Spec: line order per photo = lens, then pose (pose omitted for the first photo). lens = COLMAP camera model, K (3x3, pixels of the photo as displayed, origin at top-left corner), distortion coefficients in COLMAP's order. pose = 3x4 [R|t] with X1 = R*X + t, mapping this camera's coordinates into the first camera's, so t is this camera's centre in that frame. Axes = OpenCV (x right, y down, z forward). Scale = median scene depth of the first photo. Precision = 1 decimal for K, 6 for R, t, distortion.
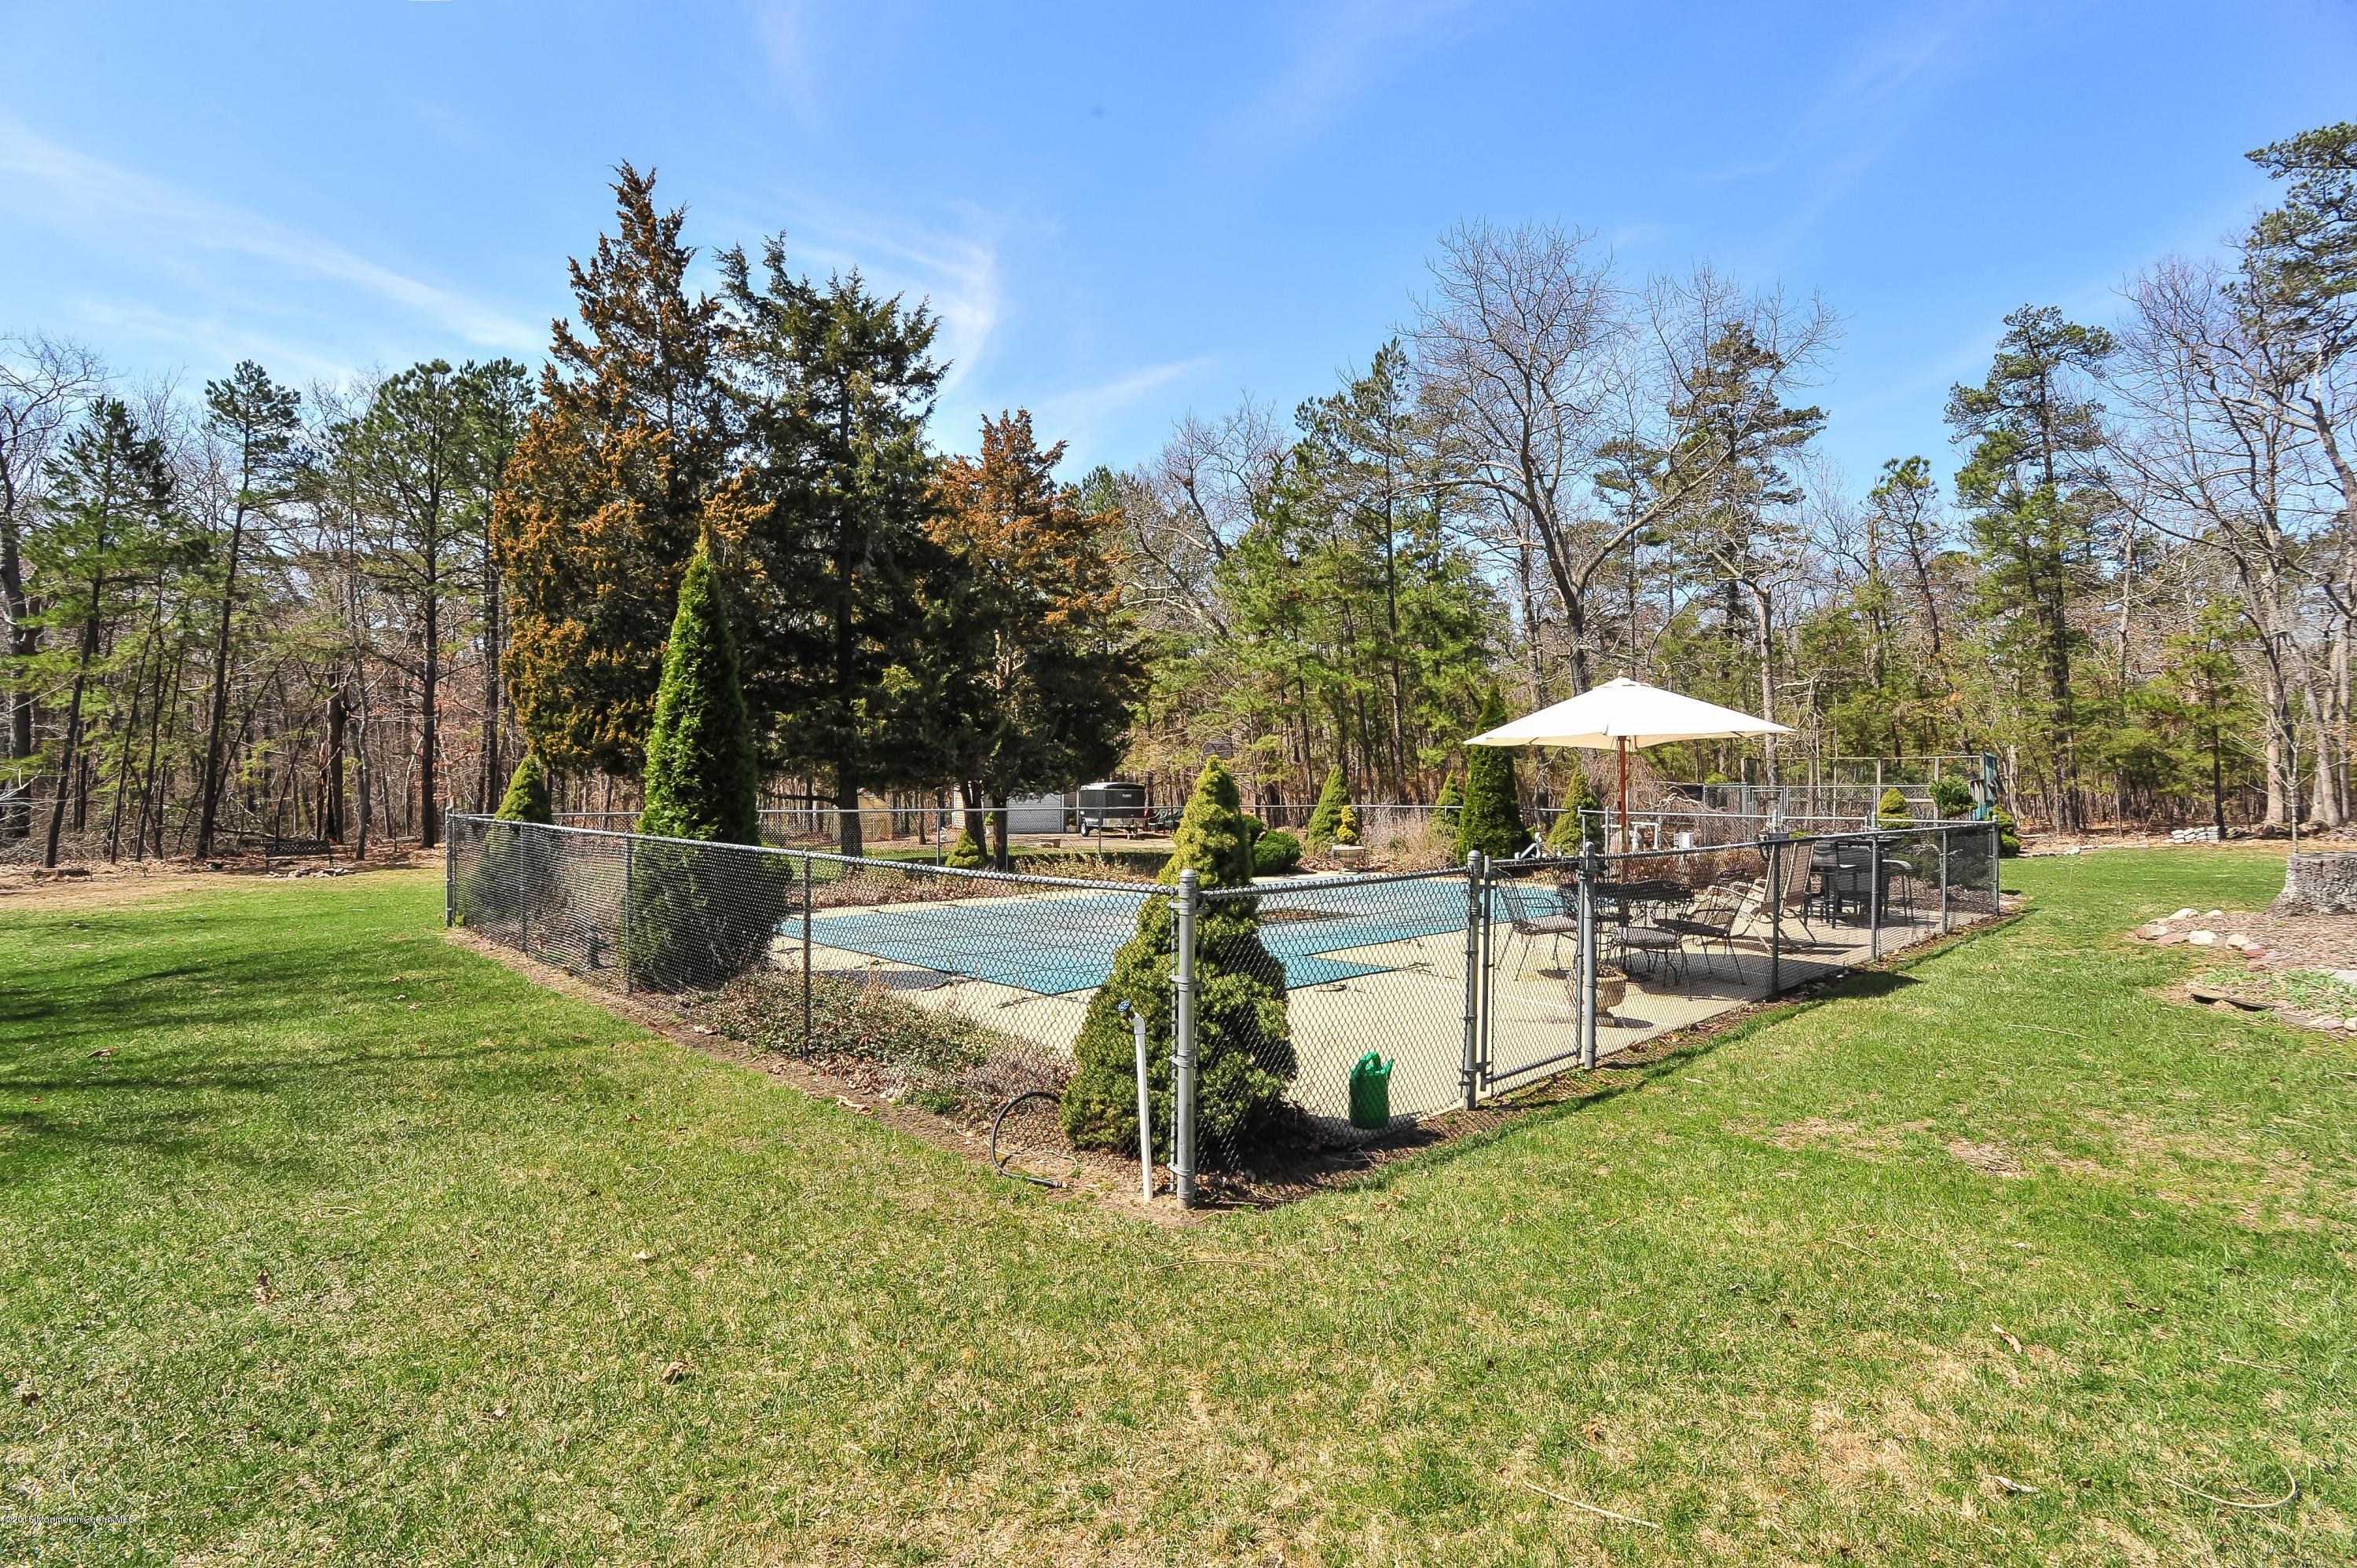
lens RADIAL K [[1154.6, 0, 1178.5], [0, 1154.6, 784.0], [0, 0, 1]] dist [-0.024055, 0.000825]
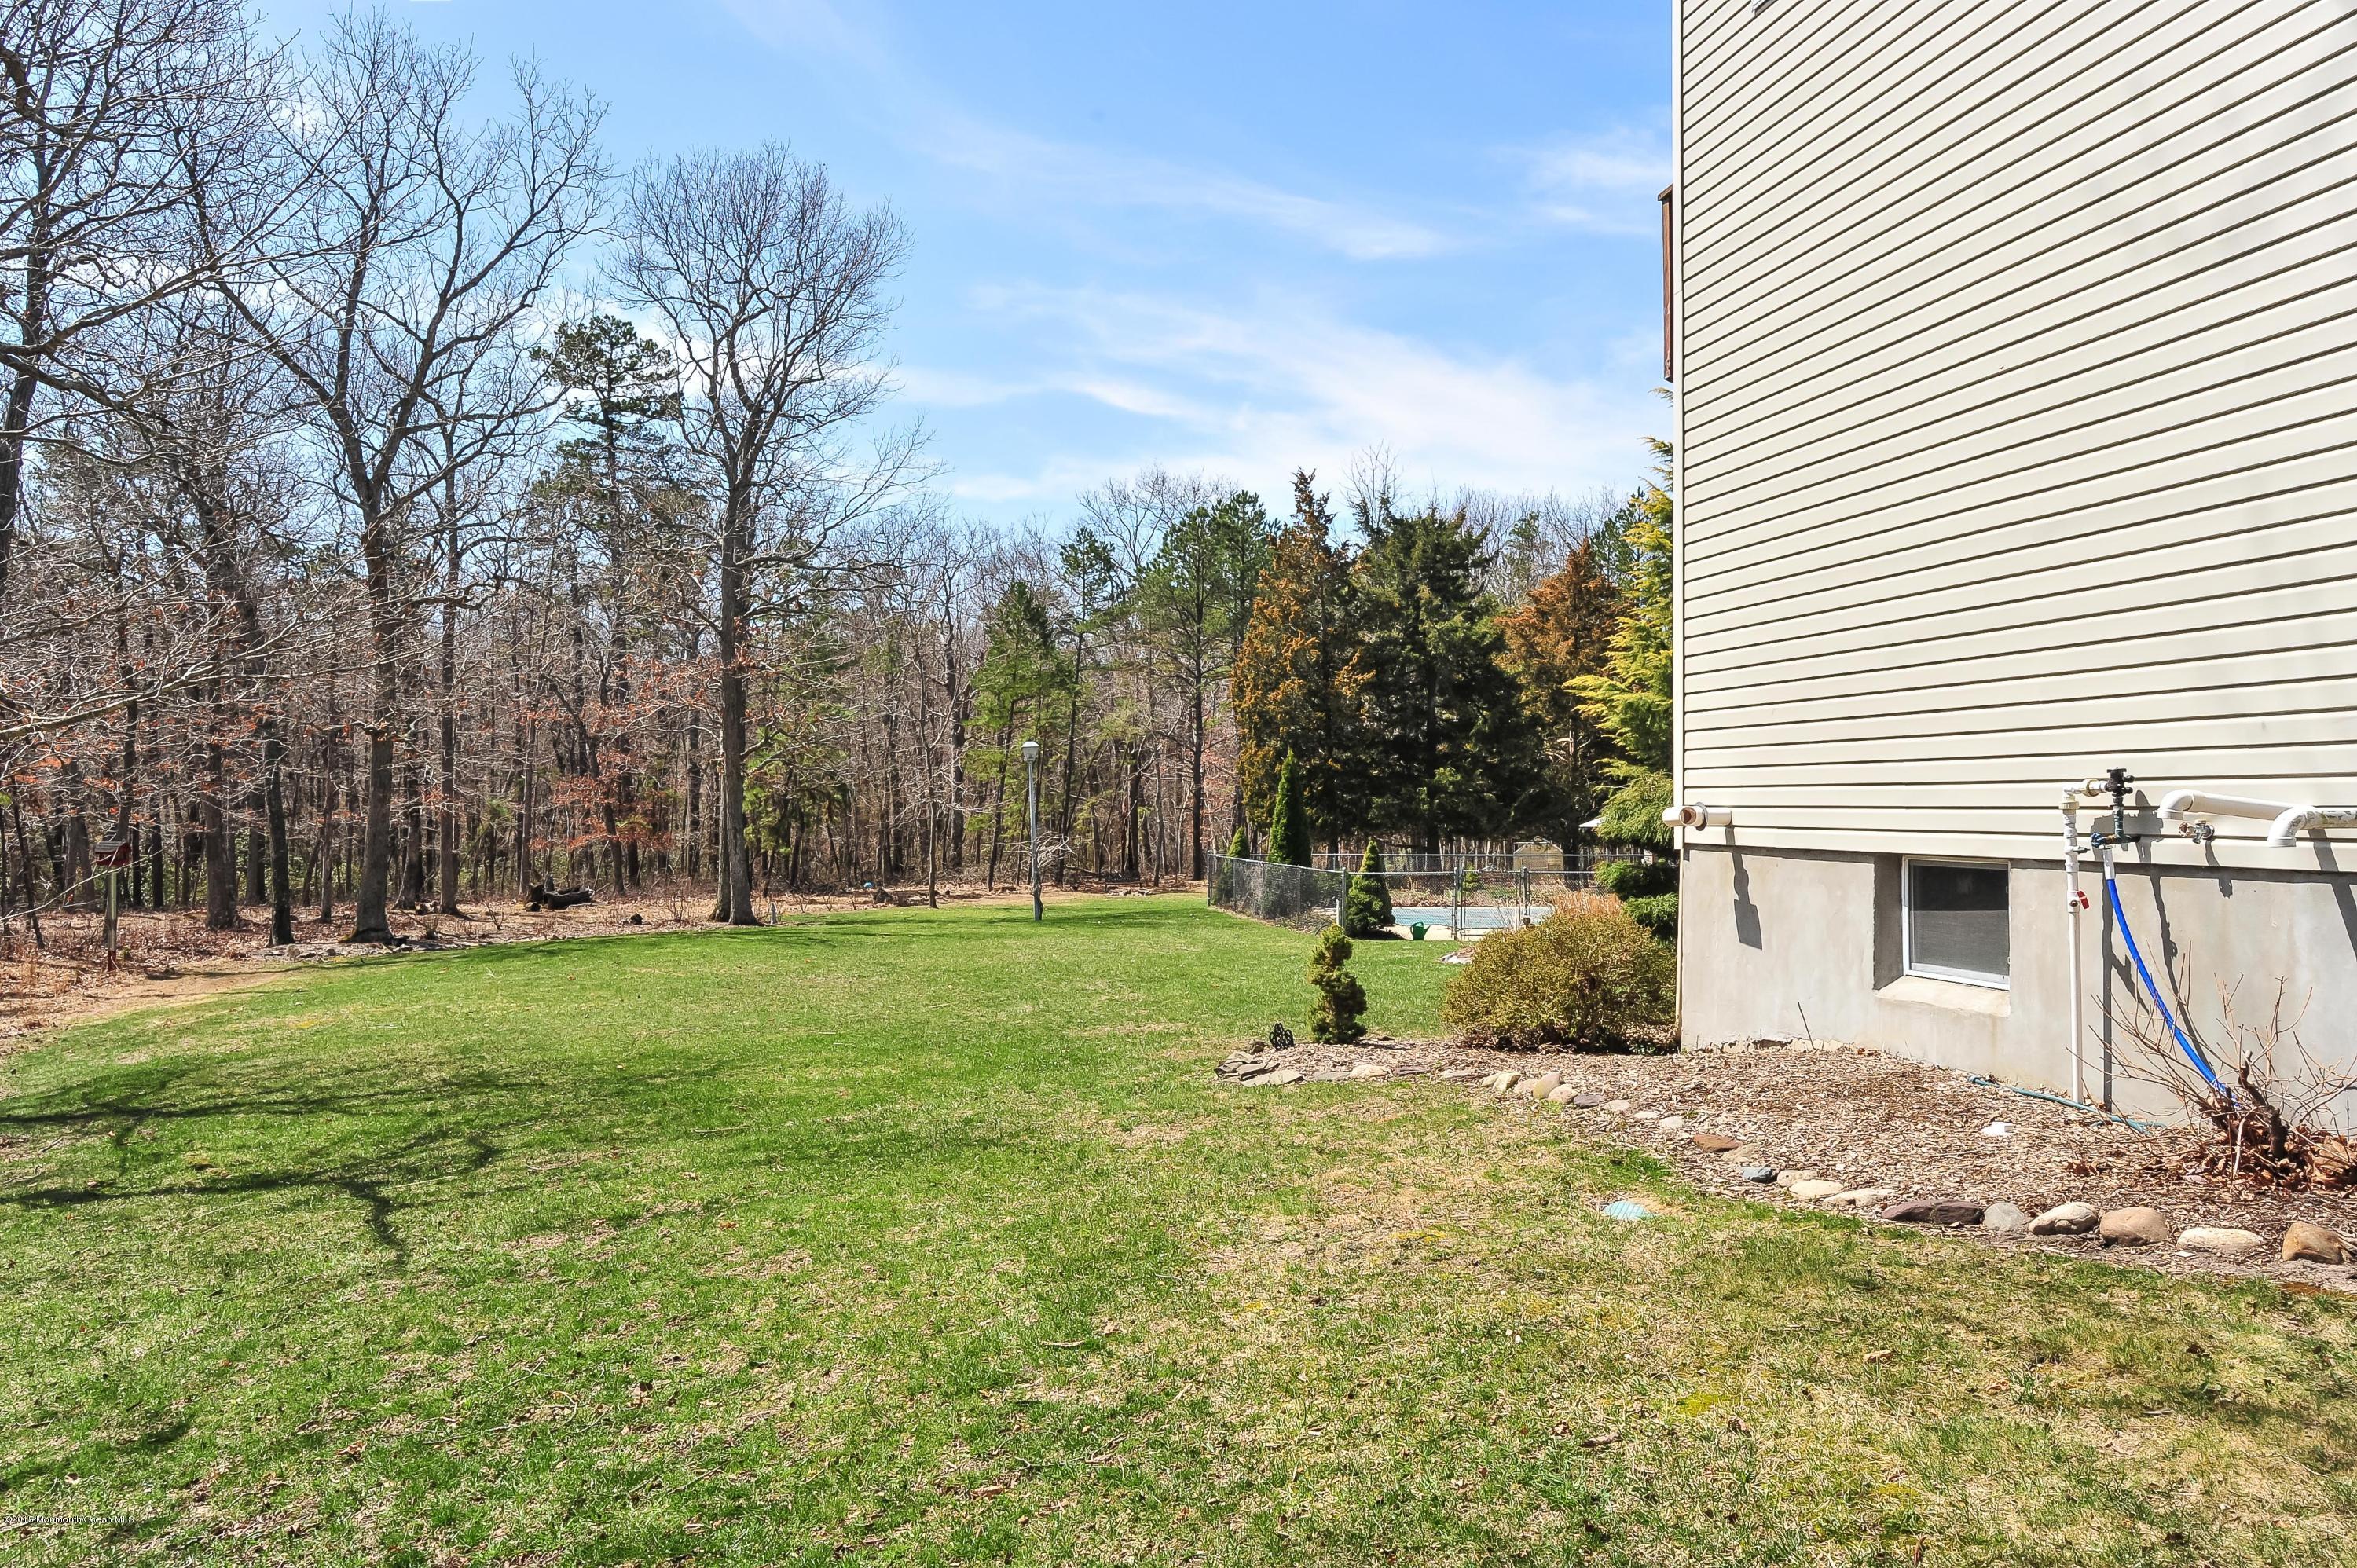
lens RADIAL K [[1838.0, 0, 1178.5], [0, 1838.0, 784.0], [0, 0, 1]] dist [0.000683, -0.000008]
pose [[0.832196, -0.010106, -0.554389, 0.609806], [0.001021, 0.999860, -0.016694, -0.023620], [0.554480, 0.013326, 0.832090, -0.945810]]
